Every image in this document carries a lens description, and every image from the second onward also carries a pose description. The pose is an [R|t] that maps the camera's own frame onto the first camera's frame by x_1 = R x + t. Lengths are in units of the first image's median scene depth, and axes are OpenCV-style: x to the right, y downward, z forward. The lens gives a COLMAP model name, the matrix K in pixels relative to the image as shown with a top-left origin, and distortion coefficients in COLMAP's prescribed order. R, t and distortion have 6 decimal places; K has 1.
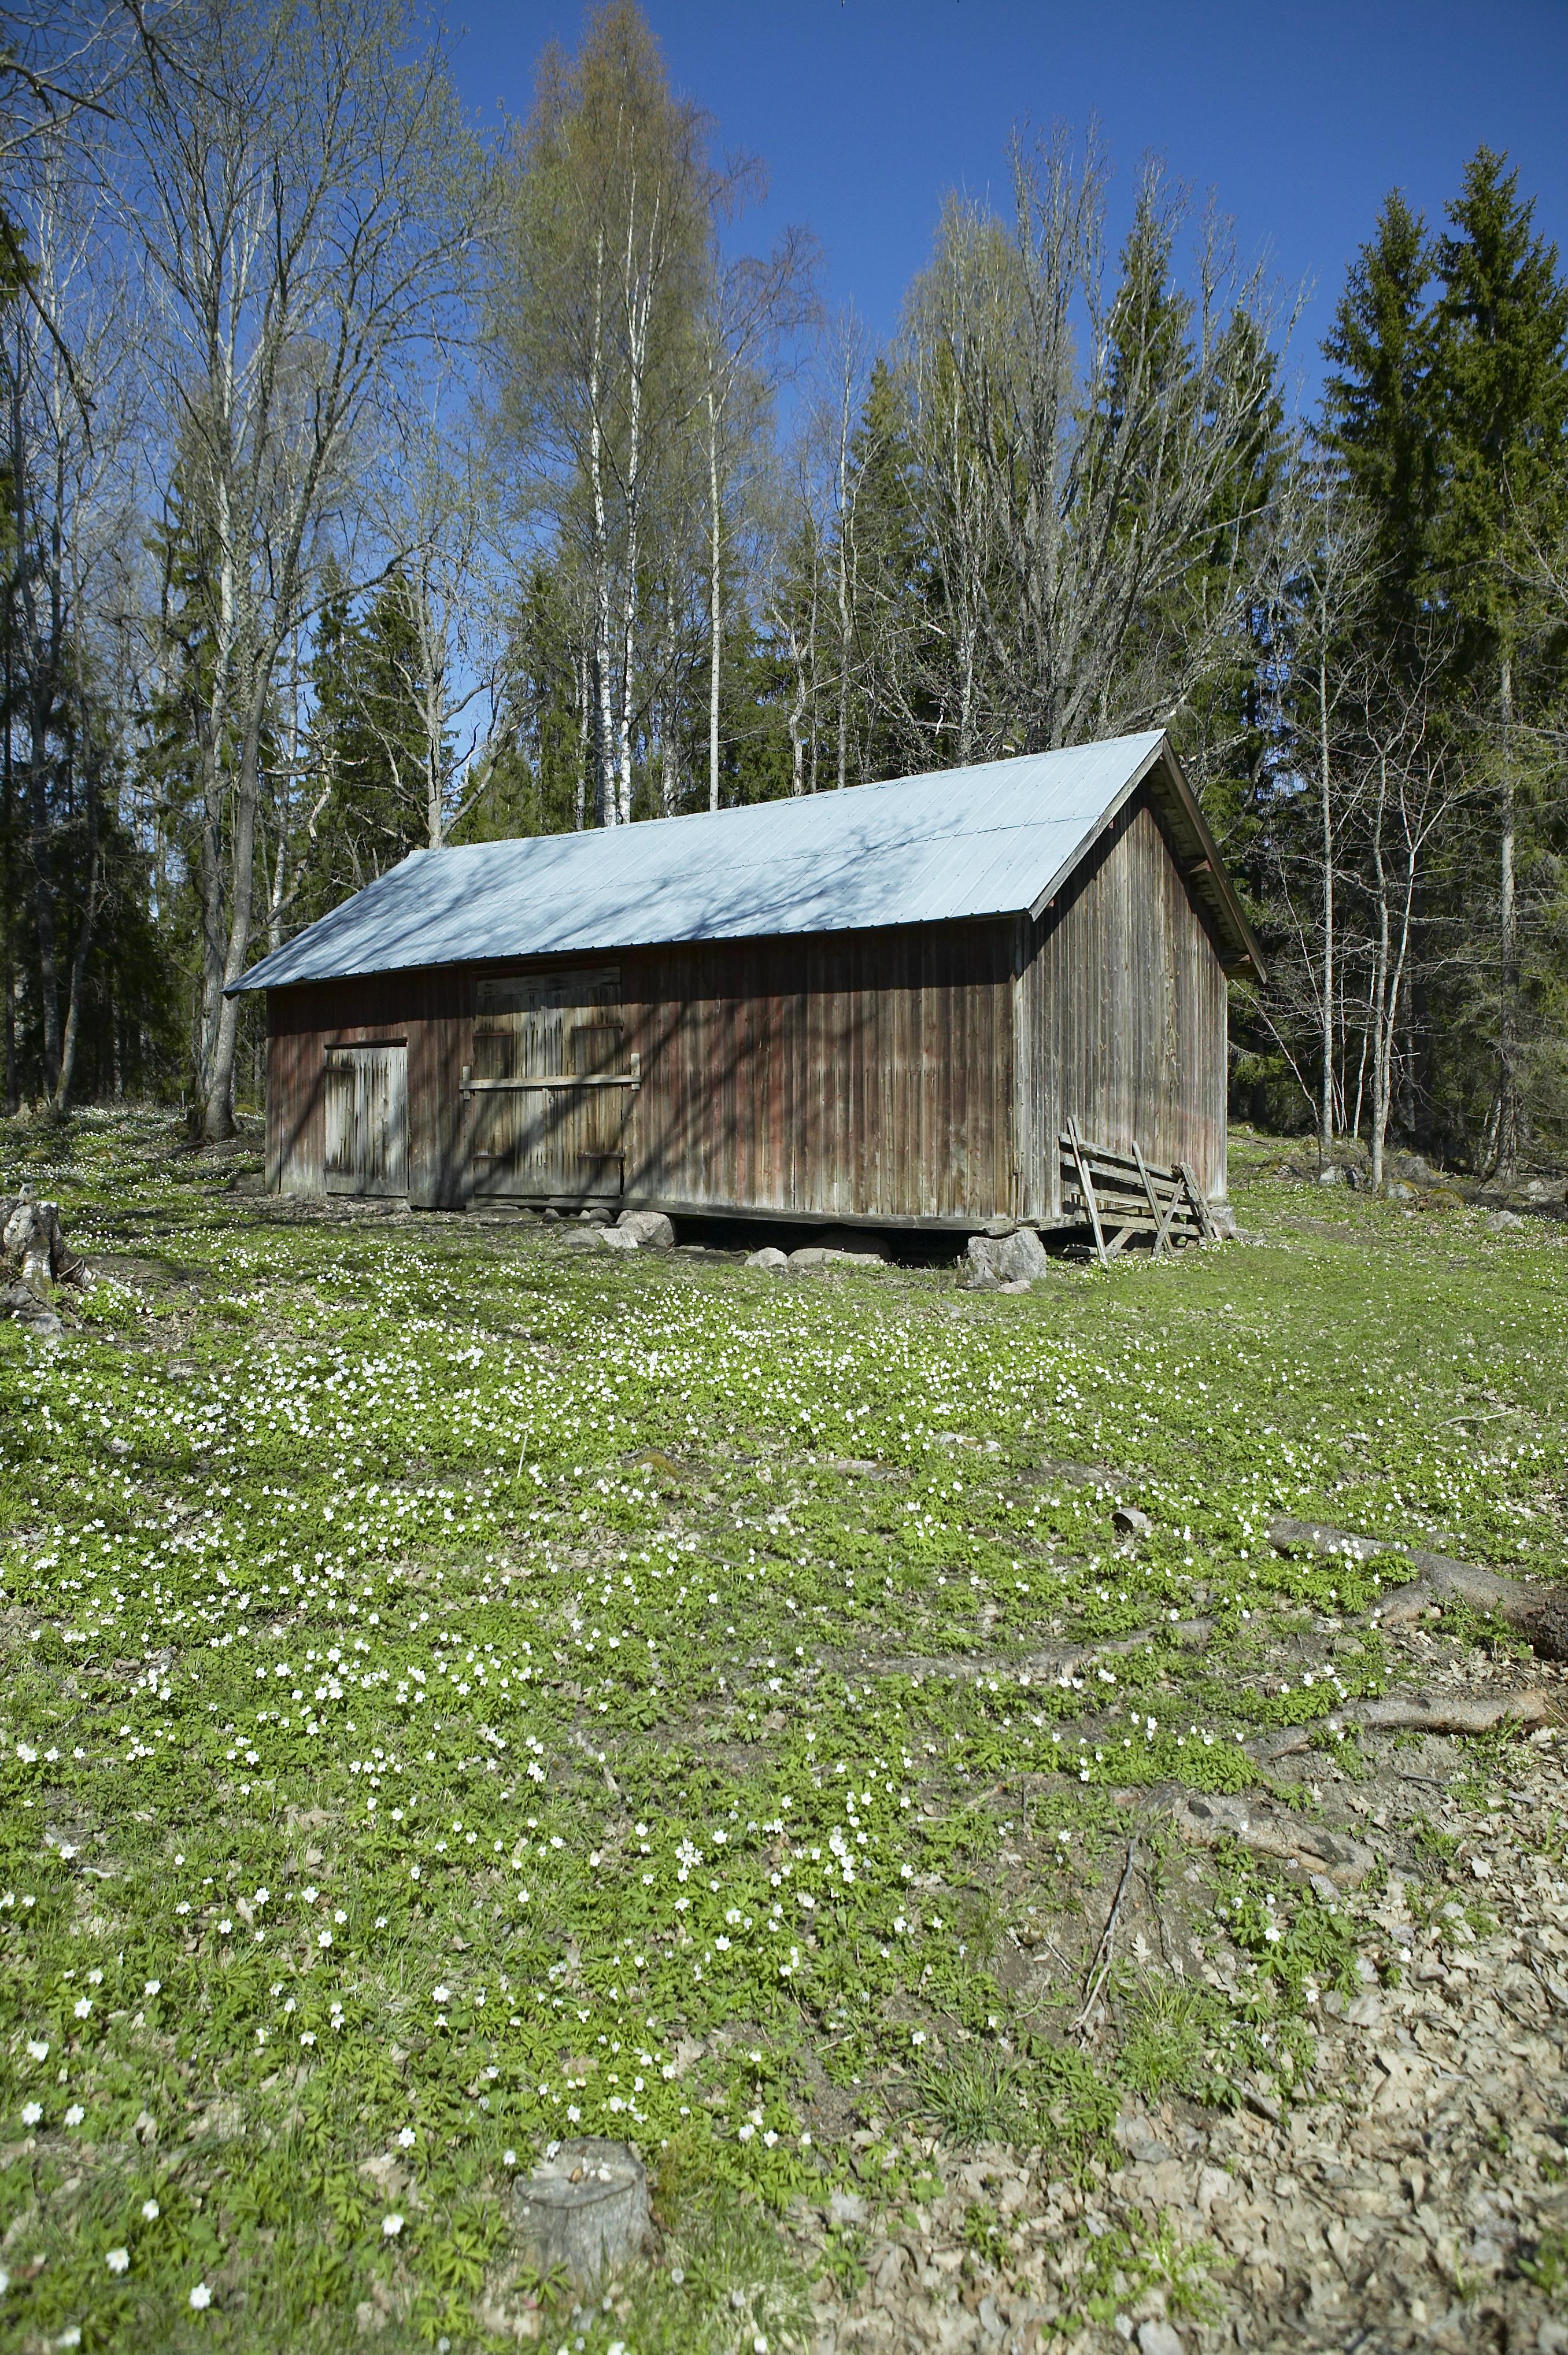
lens RADIAL K [[1866.8, 0, 784.0], [0, 1866.8, 1177.5], [0, 0, 1]] dist [-0.174873, 0.431441]
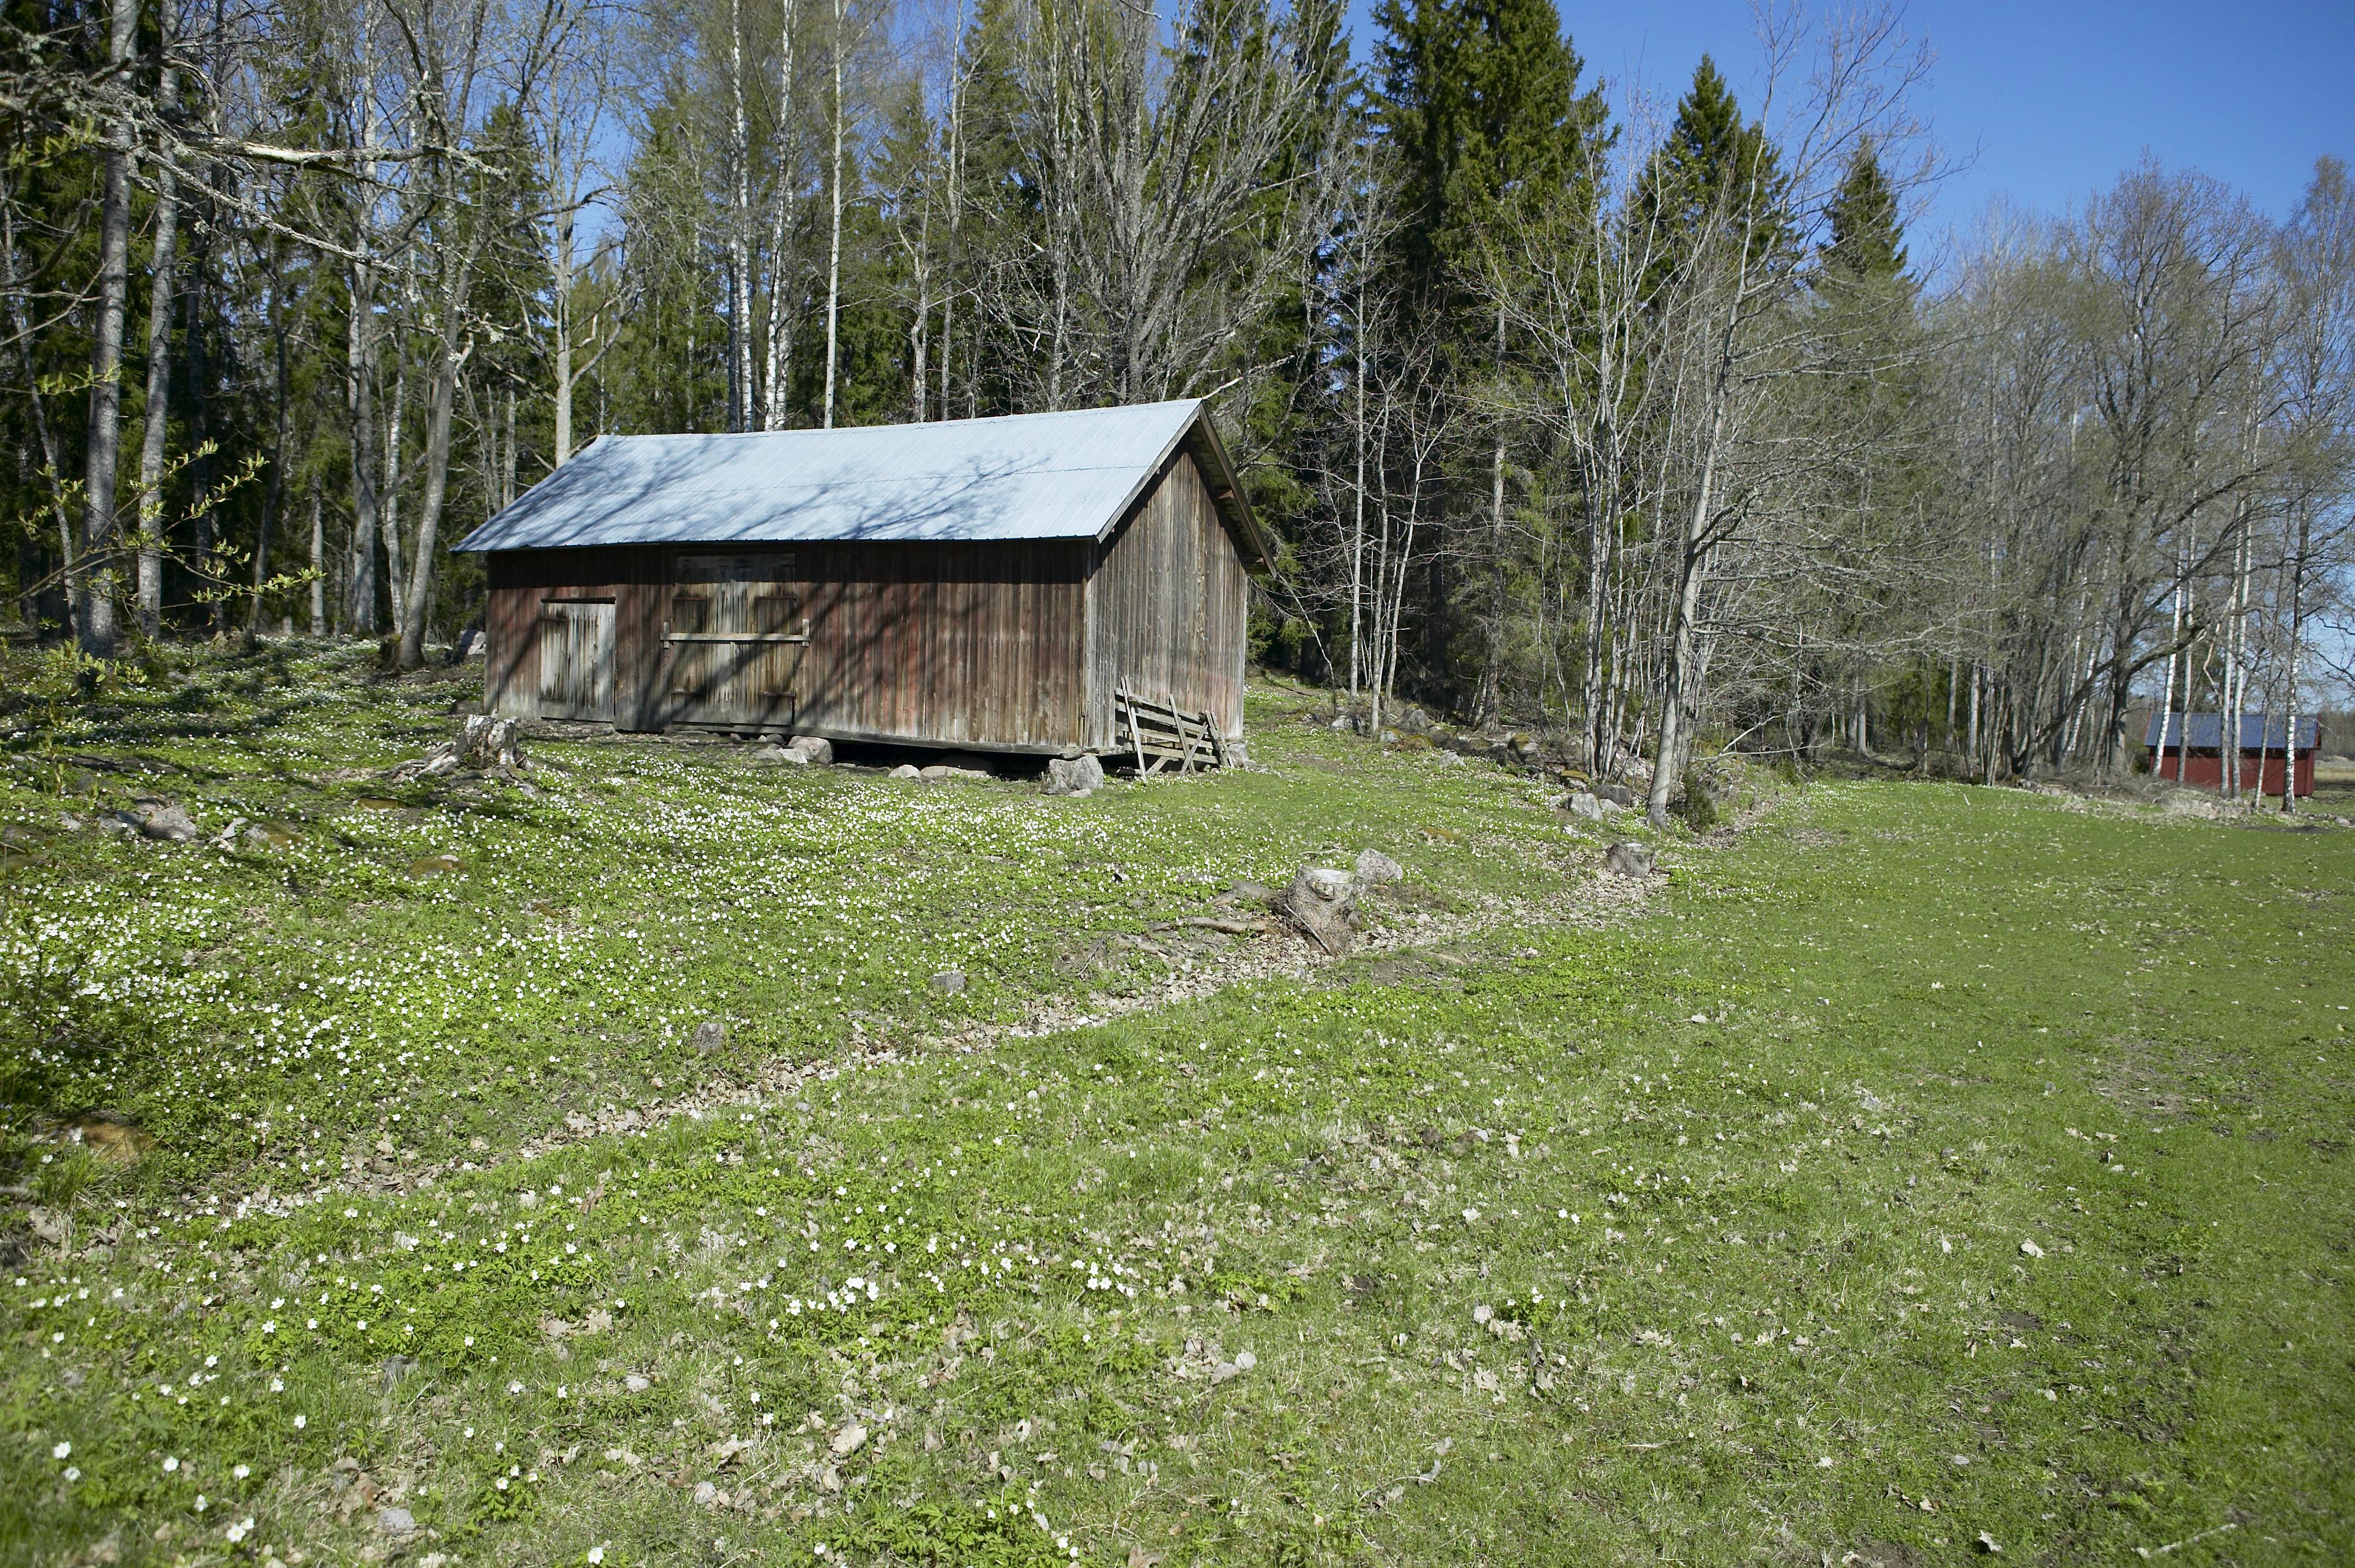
lens RADIAL K [[1729.4, 0, 1177.5], [0, 1729.4, 784.0], [0, 0, 1]] dist [-0.046295, -0.001686]
pose [[0.984929, 0.018483, 0.171968, -0.027642], [-0.025225, 0.998993, 0.037105, -0.000763], [-0.171109, -0.040884, 0.984404, -0.278196]]
